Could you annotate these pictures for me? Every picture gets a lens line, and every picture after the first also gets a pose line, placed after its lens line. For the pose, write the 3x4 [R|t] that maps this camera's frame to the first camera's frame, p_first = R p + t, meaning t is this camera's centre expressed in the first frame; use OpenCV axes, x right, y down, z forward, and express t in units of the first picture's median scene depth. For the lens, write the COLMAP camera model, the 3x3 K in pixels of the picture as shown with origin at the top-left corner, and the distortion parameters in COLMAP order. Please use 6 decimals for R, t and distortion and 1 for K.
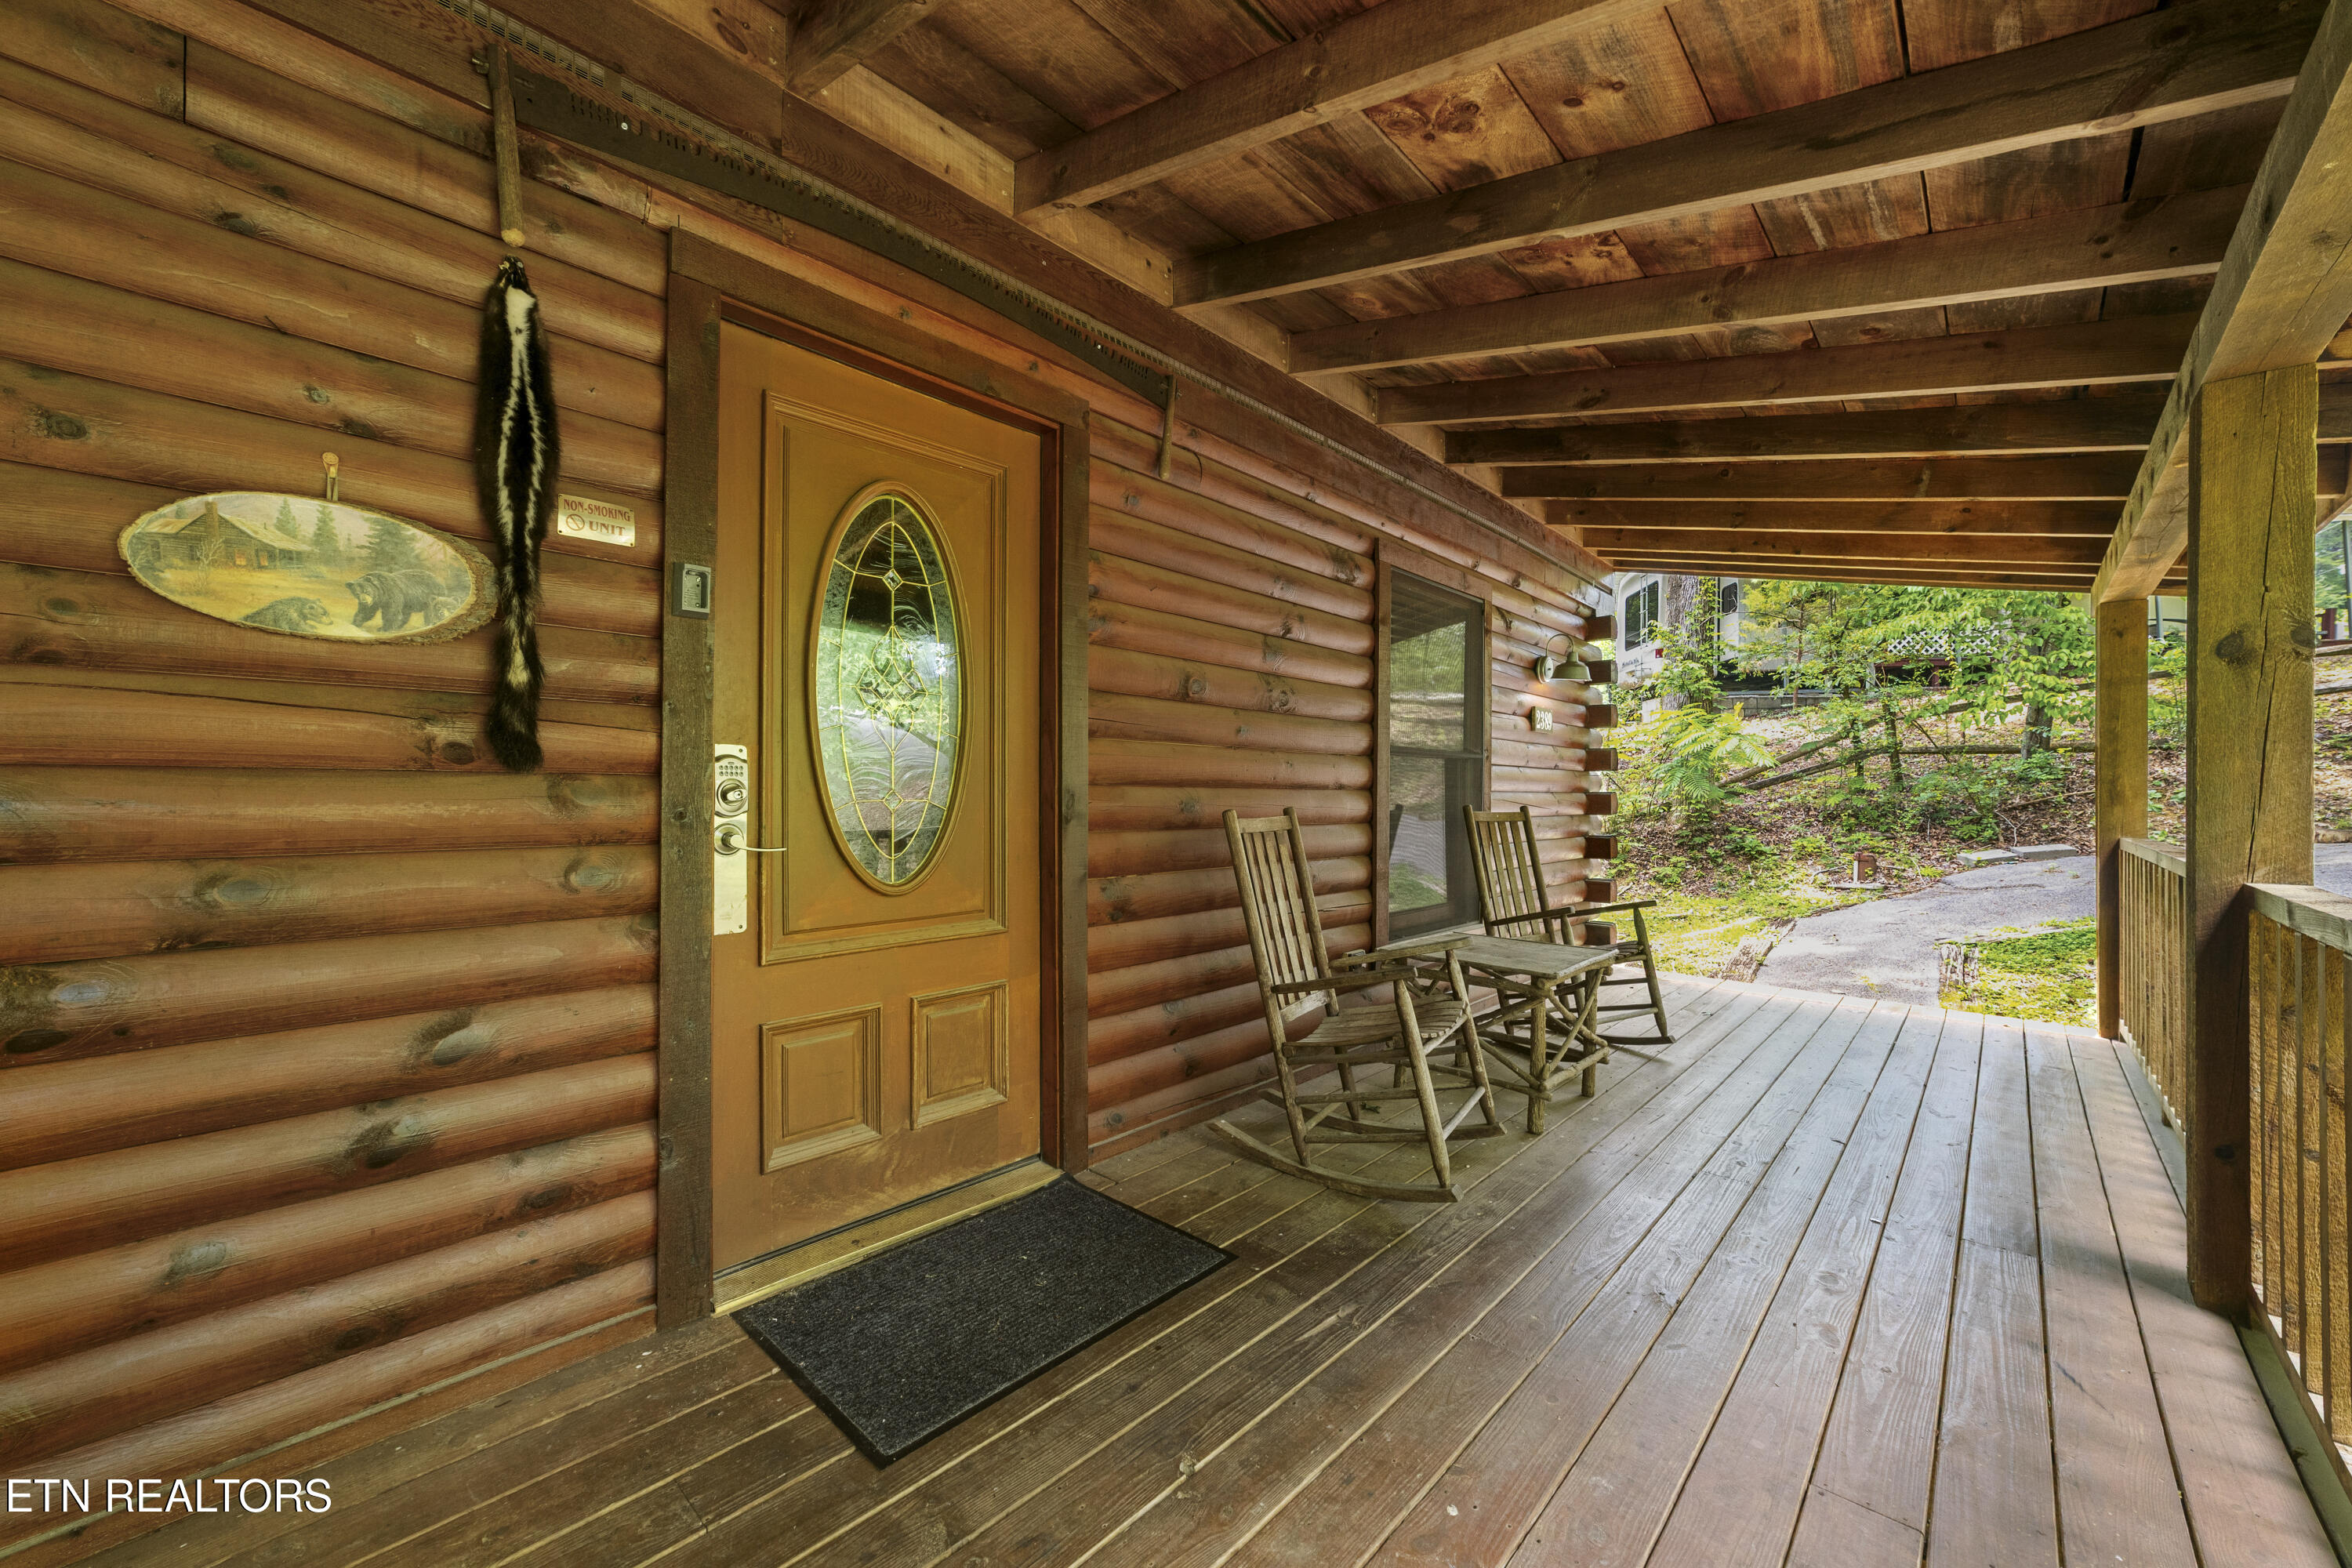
lens RADIAL K [[914.5, 0, 1178.1], [0, 914.5, 785.9], [0, 0, 1]] dist [-0.003100, -0.000076]
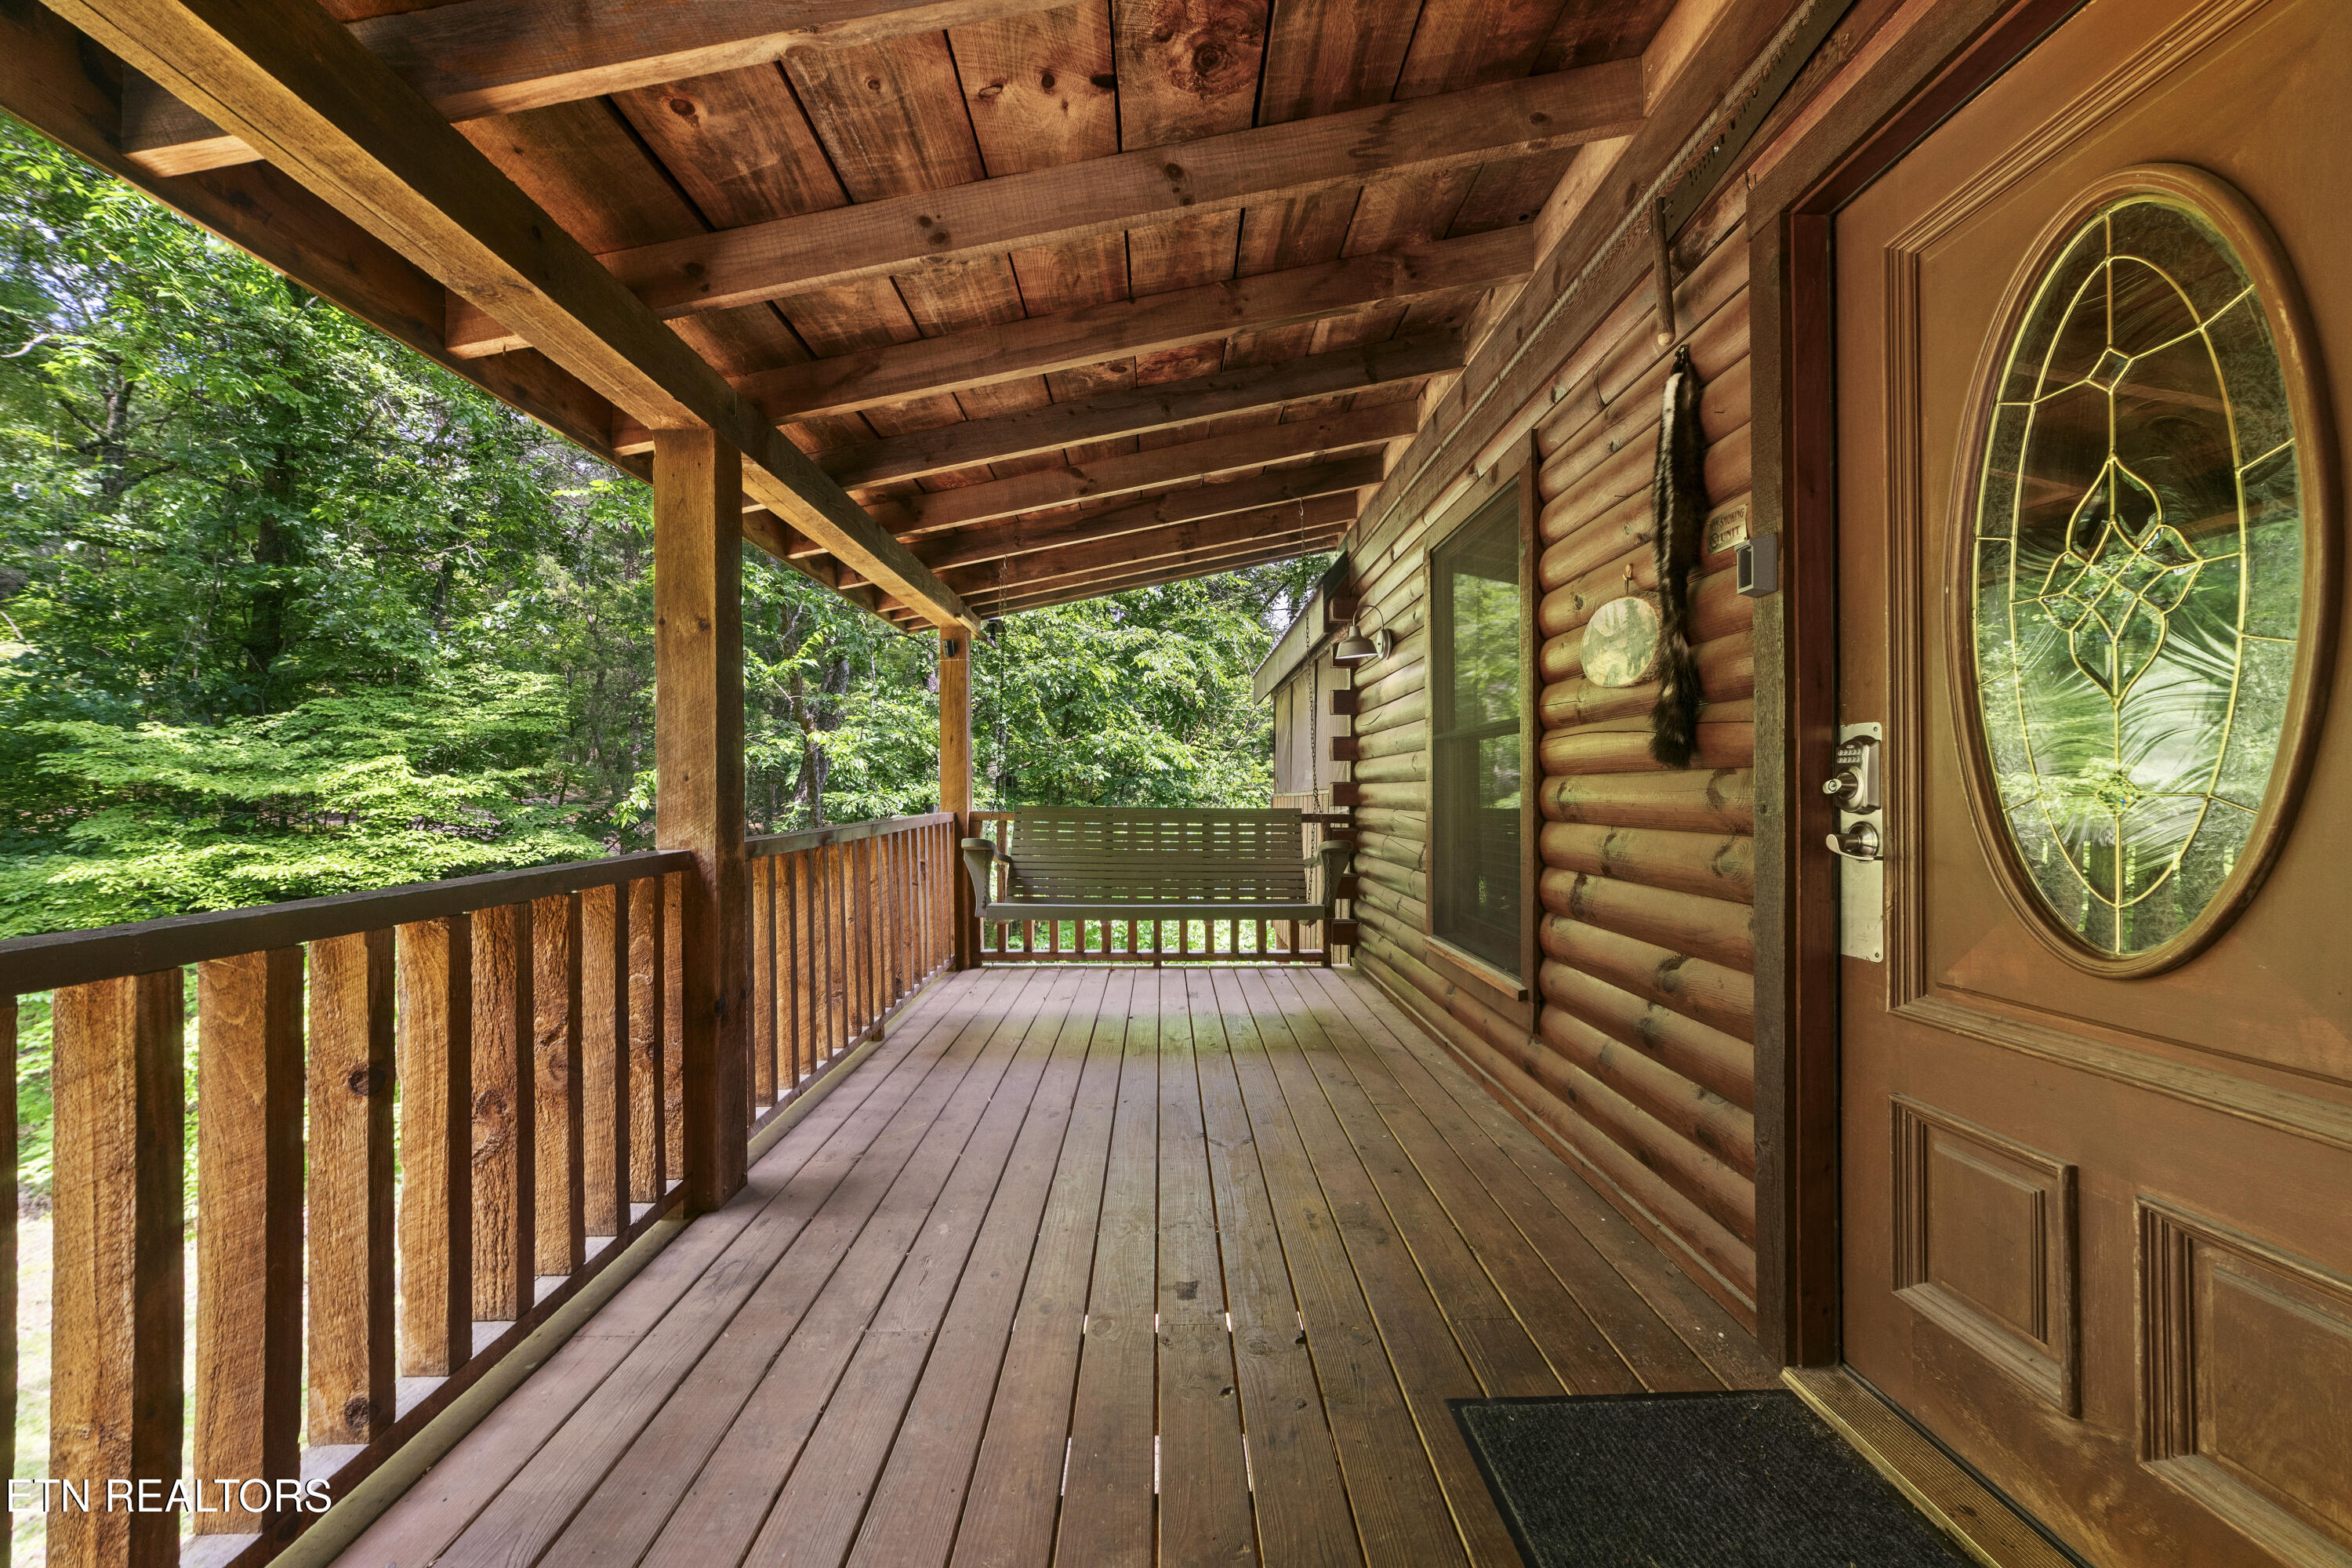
lens RADIAL K [[914.5, 0, 1182.1], [0, 914.5, 791.7], [0, 0, 1]] dist [-0.003100, -0.000076]
pose [[-0.718698, -0.002674, -0.695317, 0.440937], [0.001580, 0.999984, -0.005480, 0.017054], [0.695321, -0.005037, -0.718682, 1.040386]]
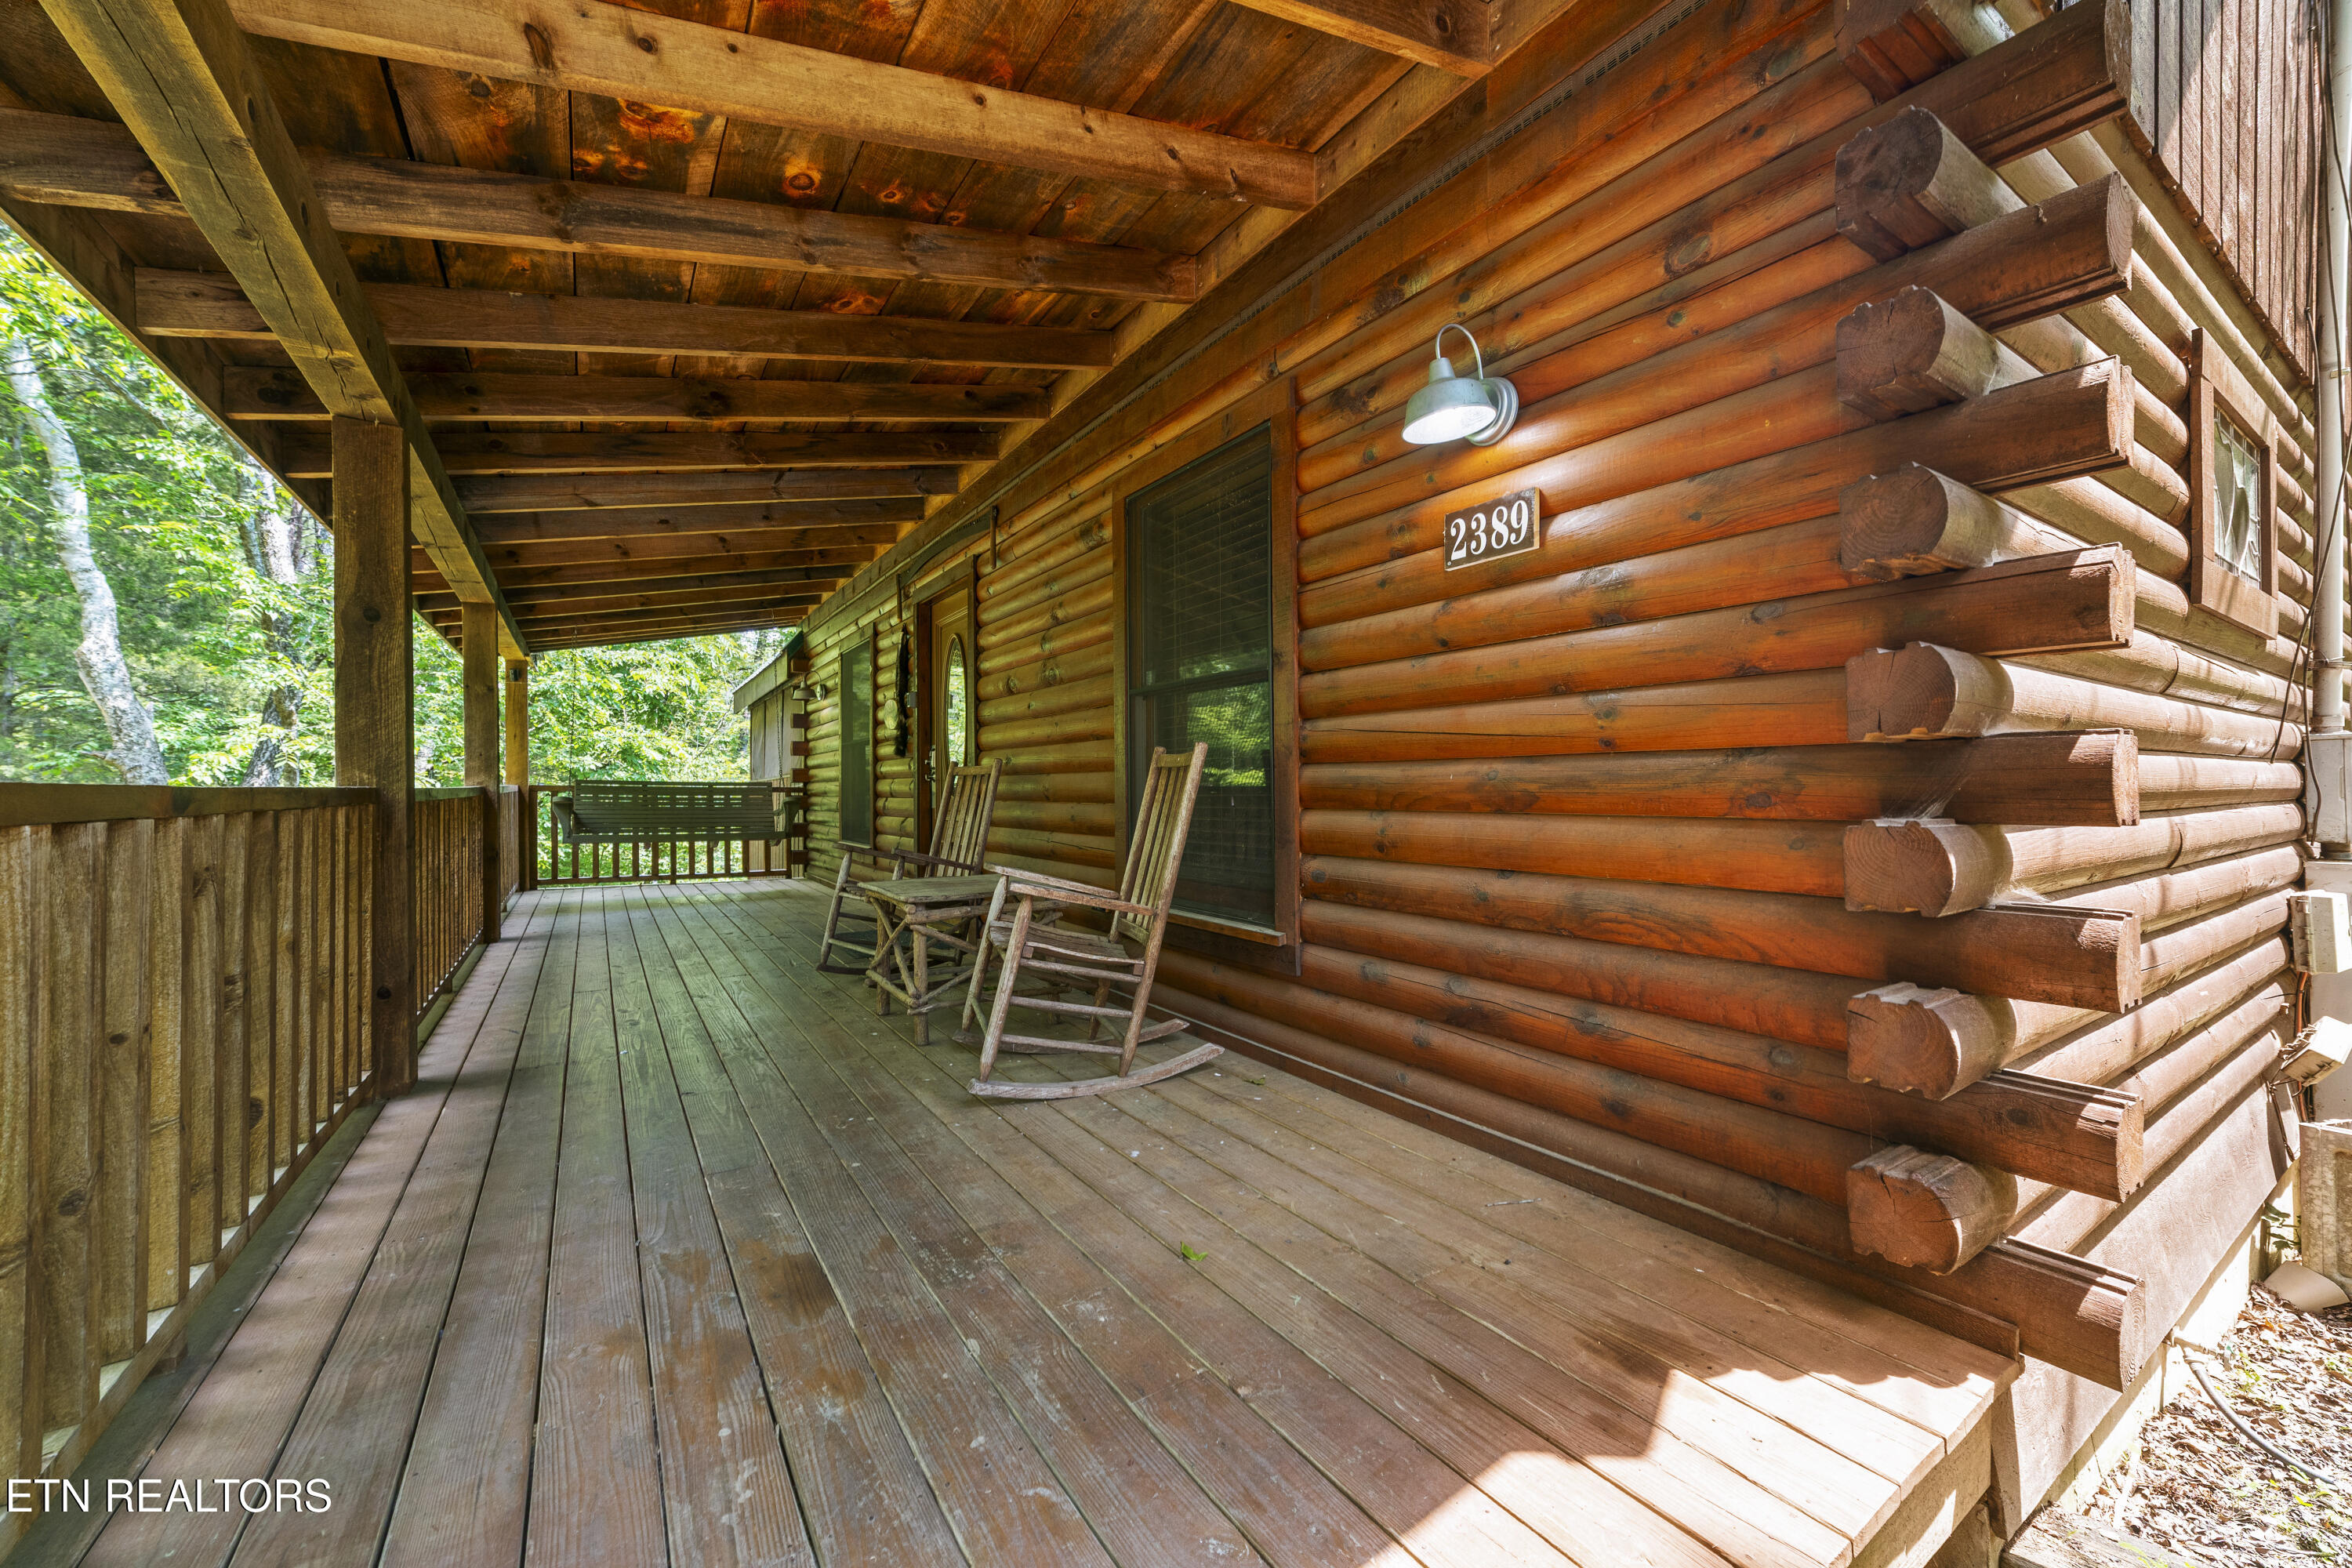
lens RADIAL K [[914.5, 0, 1178.6], [0, 914.5, 793.2], [0, 0, 1]] dist [-0.003100, -0.000076]
pose [[-0.251978, -0.003192, -0.967728, 1.985605], [0.003440, 0.999985, -0.004194, 0.113880], [0.967727, -0.004386, -0.251963, 2.274332]]
